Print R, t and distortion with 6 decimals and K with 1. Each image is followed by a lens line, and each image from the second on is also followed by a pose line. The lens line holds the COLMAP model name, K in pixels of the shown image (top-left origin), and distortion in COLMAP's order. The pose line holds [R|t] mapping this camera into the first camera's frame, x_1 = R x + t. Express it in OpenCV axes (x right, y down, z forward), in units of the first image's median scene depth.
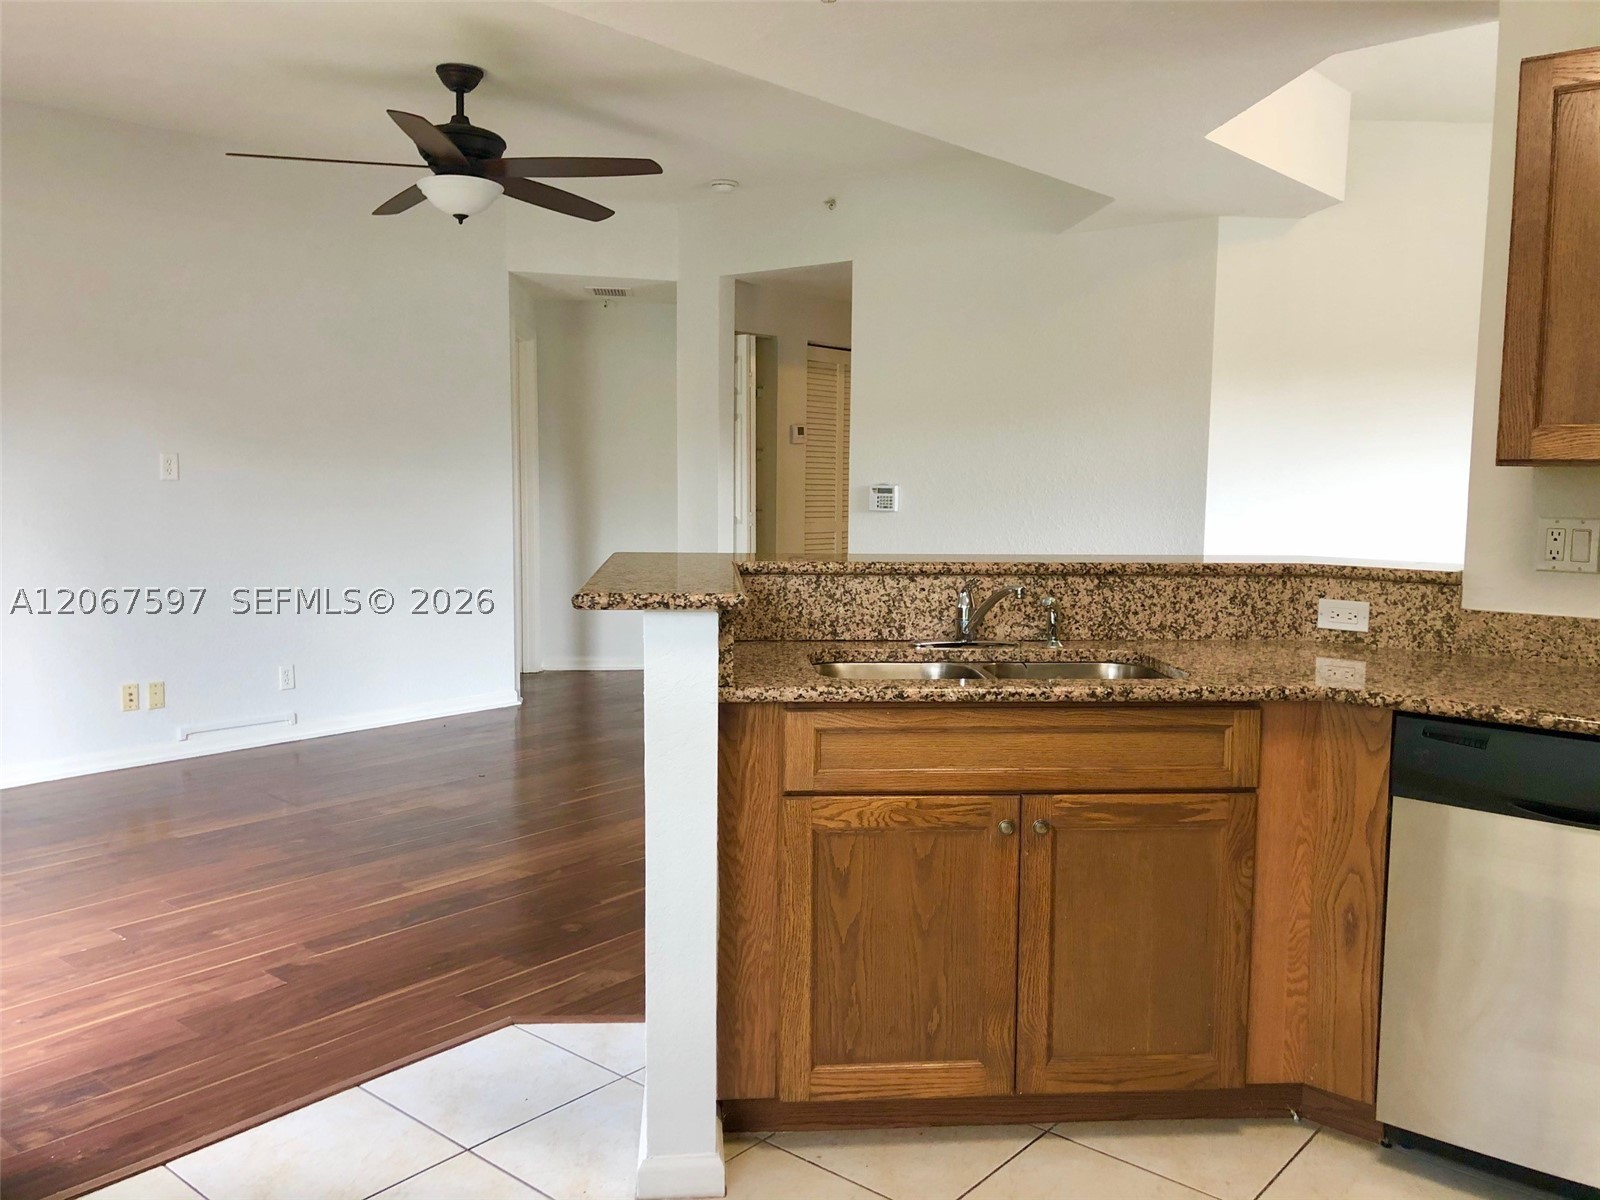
lens RADIAL K [[1299.7, 0, 800.0], [0, 1299.7, 600.0], [0, 0, 1]] dist [0.095422, -0.072834]
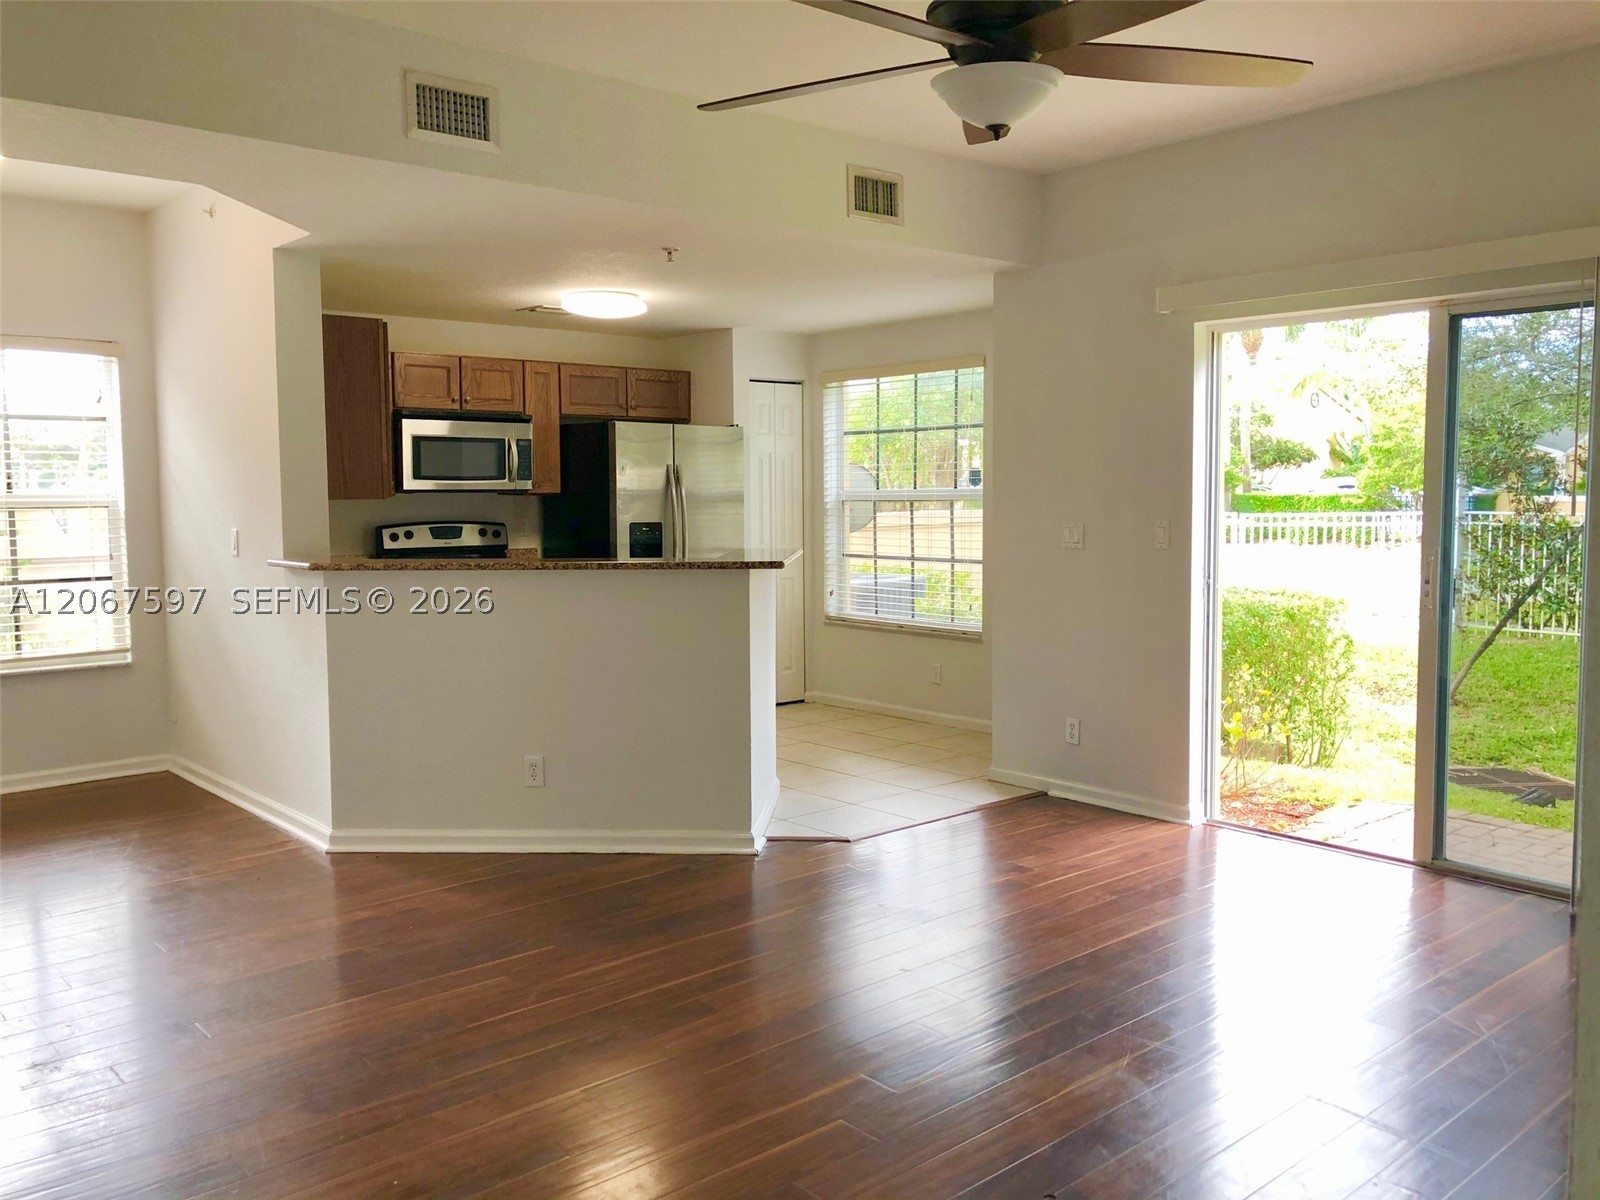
lens RADIAL K [[1307.2, 0, 804.3], [0, 1307.2, 588.7], [0, 0, 1]] dist [0.094563, -0.218123]
pose [[-0.988569, -0.016915, 0.149814, -0.468336], [0.010800, 0.983188, 0.182276, -0.334692], [-0.150379, 0.181811, -0.971767, 2.962850]]
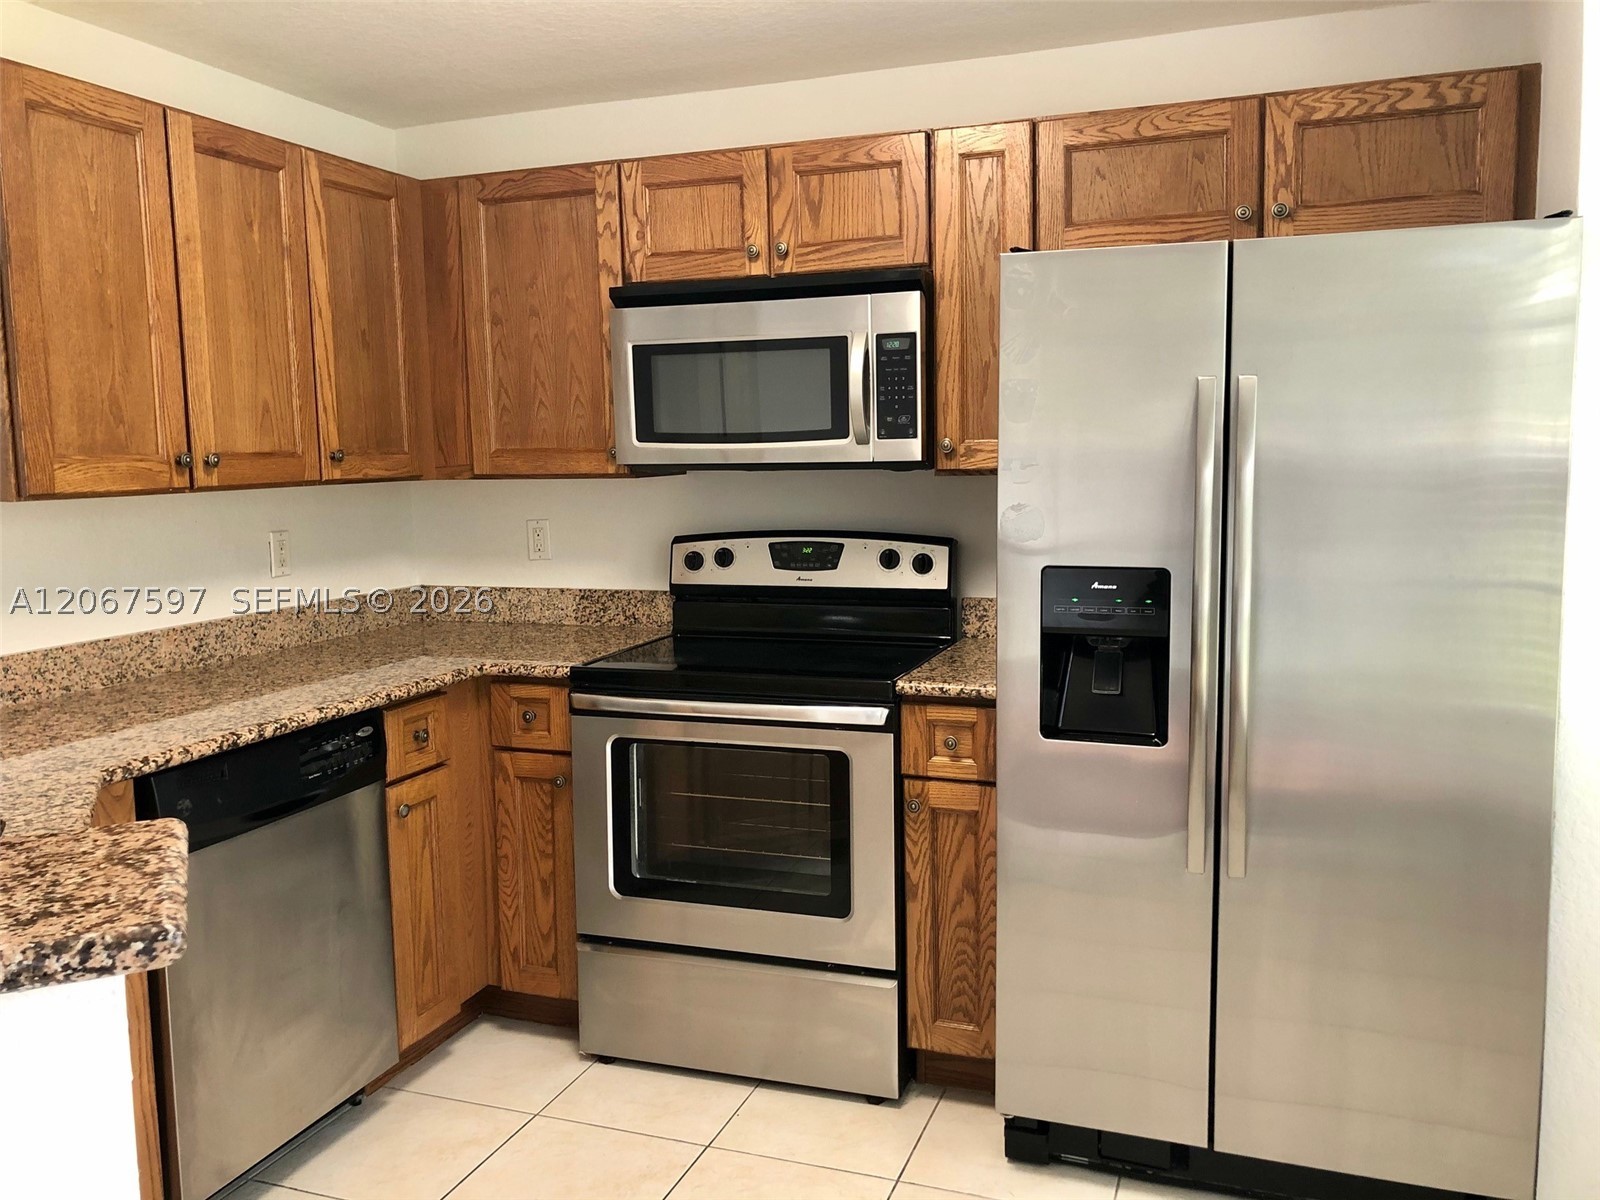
lens RADIAL K [[1334.0, 0, 800.0], [0, 1334.0, 600.0], [0, 0, 1]] dist [0.025282, -0.010422]
pose [[-0.326859, -0.115764, 0.937956, -0.500401], [0.114104, 0.980375, 0.160763, -0.118644], [-0.938159, 0.159572, -0.307236, 0.772958]]
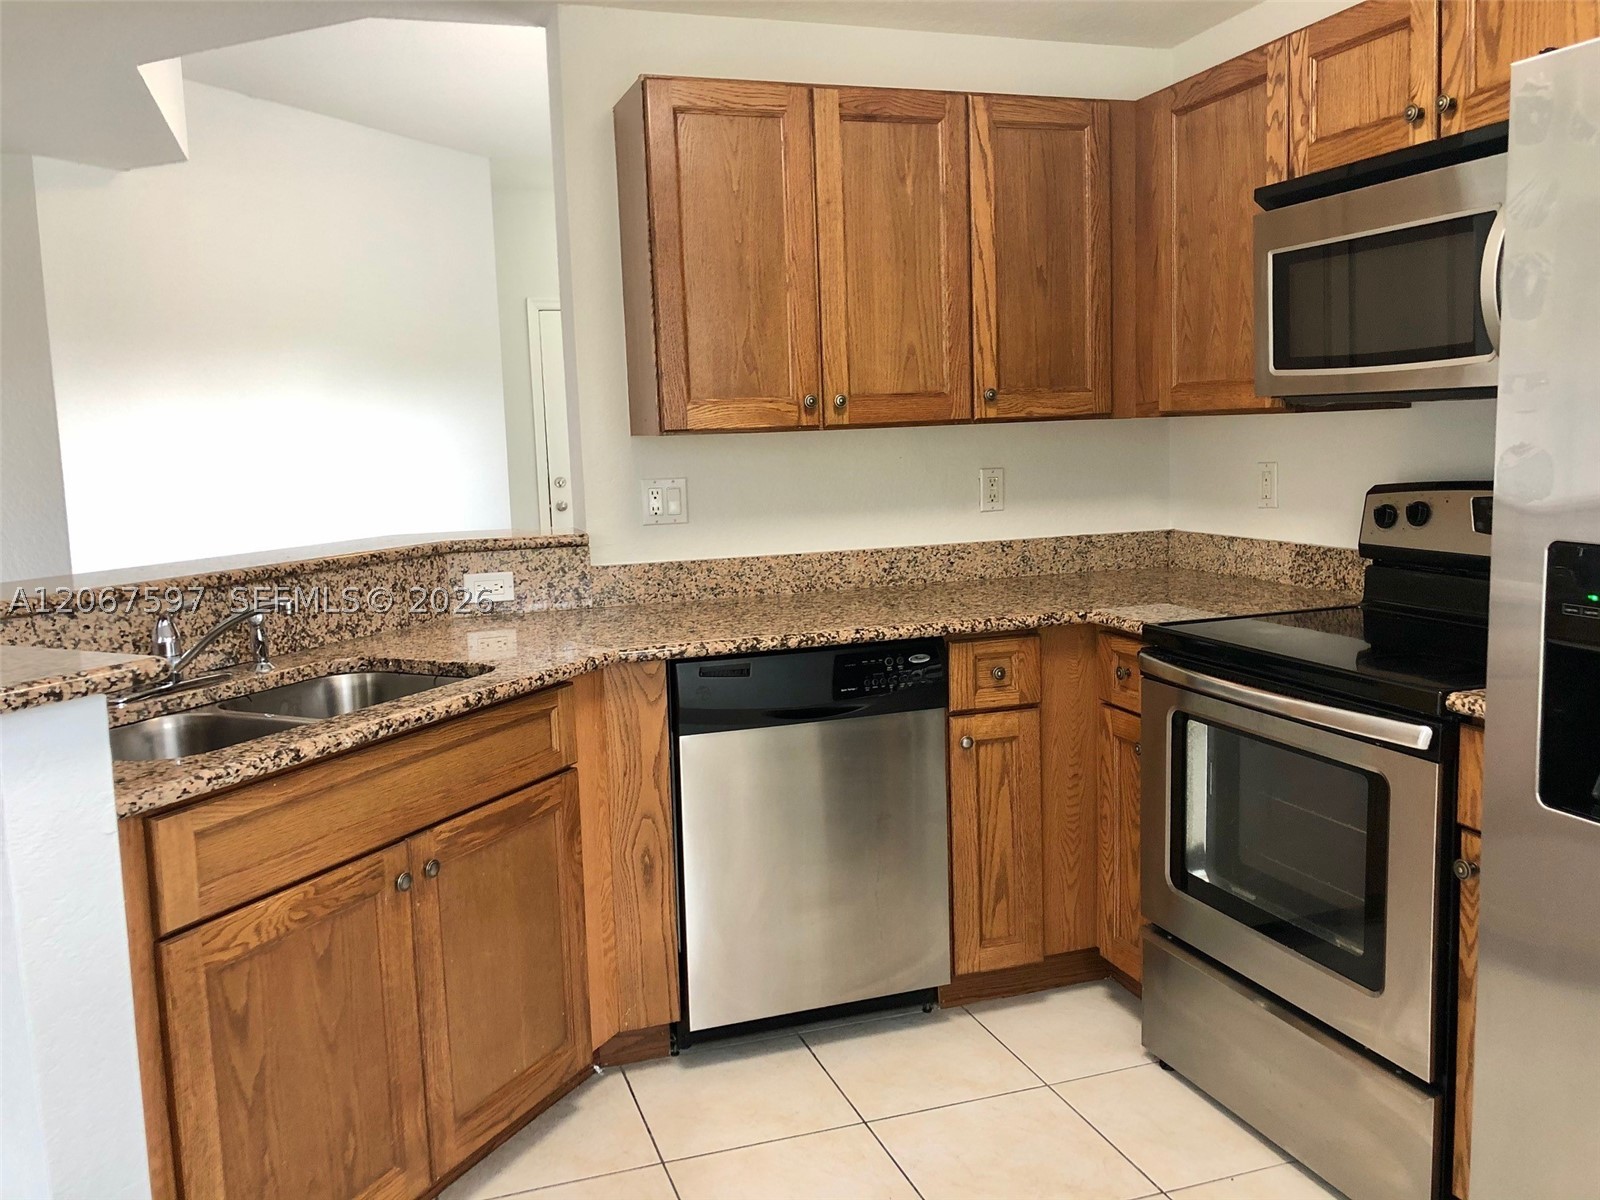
lens RADIAL K [[1310.2, 0, 796.9], [0, 1310.2, 592.0], [0, 0, 1]] dist [0.075542, -0.095095]
pose [[0.526660, -0.136022, 0.839123, -0.366237], [0.126744, 0.988646, 0.080712, -0.042763], [-0.840574, 0.063847, 0.537920, 0.296731]]
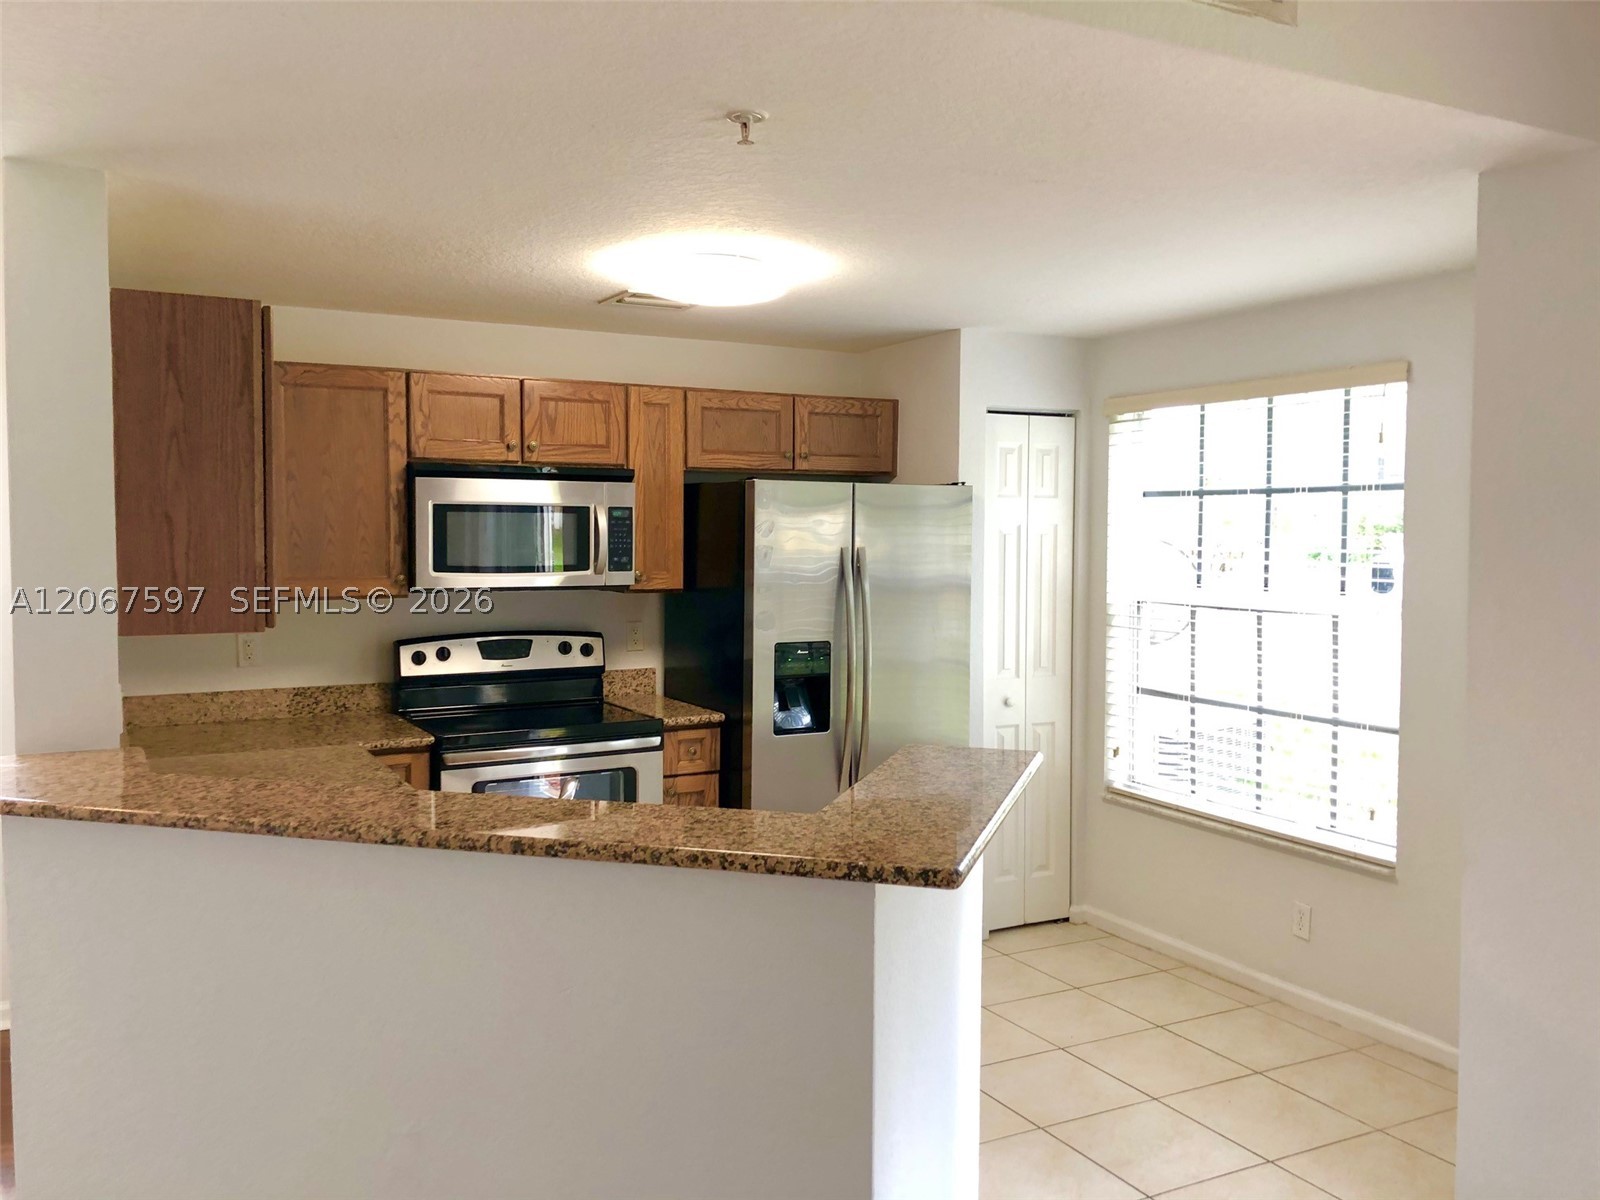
lens RADIAL K [[1307.2, 0, 804.3], [0, 1307.2, 588.7], [0, 0, 1]] dist [0.094563, -0.218123]
pose [[-0.929570, -0.032514, 0.367210, -0.343897], [0.024109, 0.988609, 0.148566, -0.293572], [-0.367858, 0.146955, -0.918197, 1.854207]]
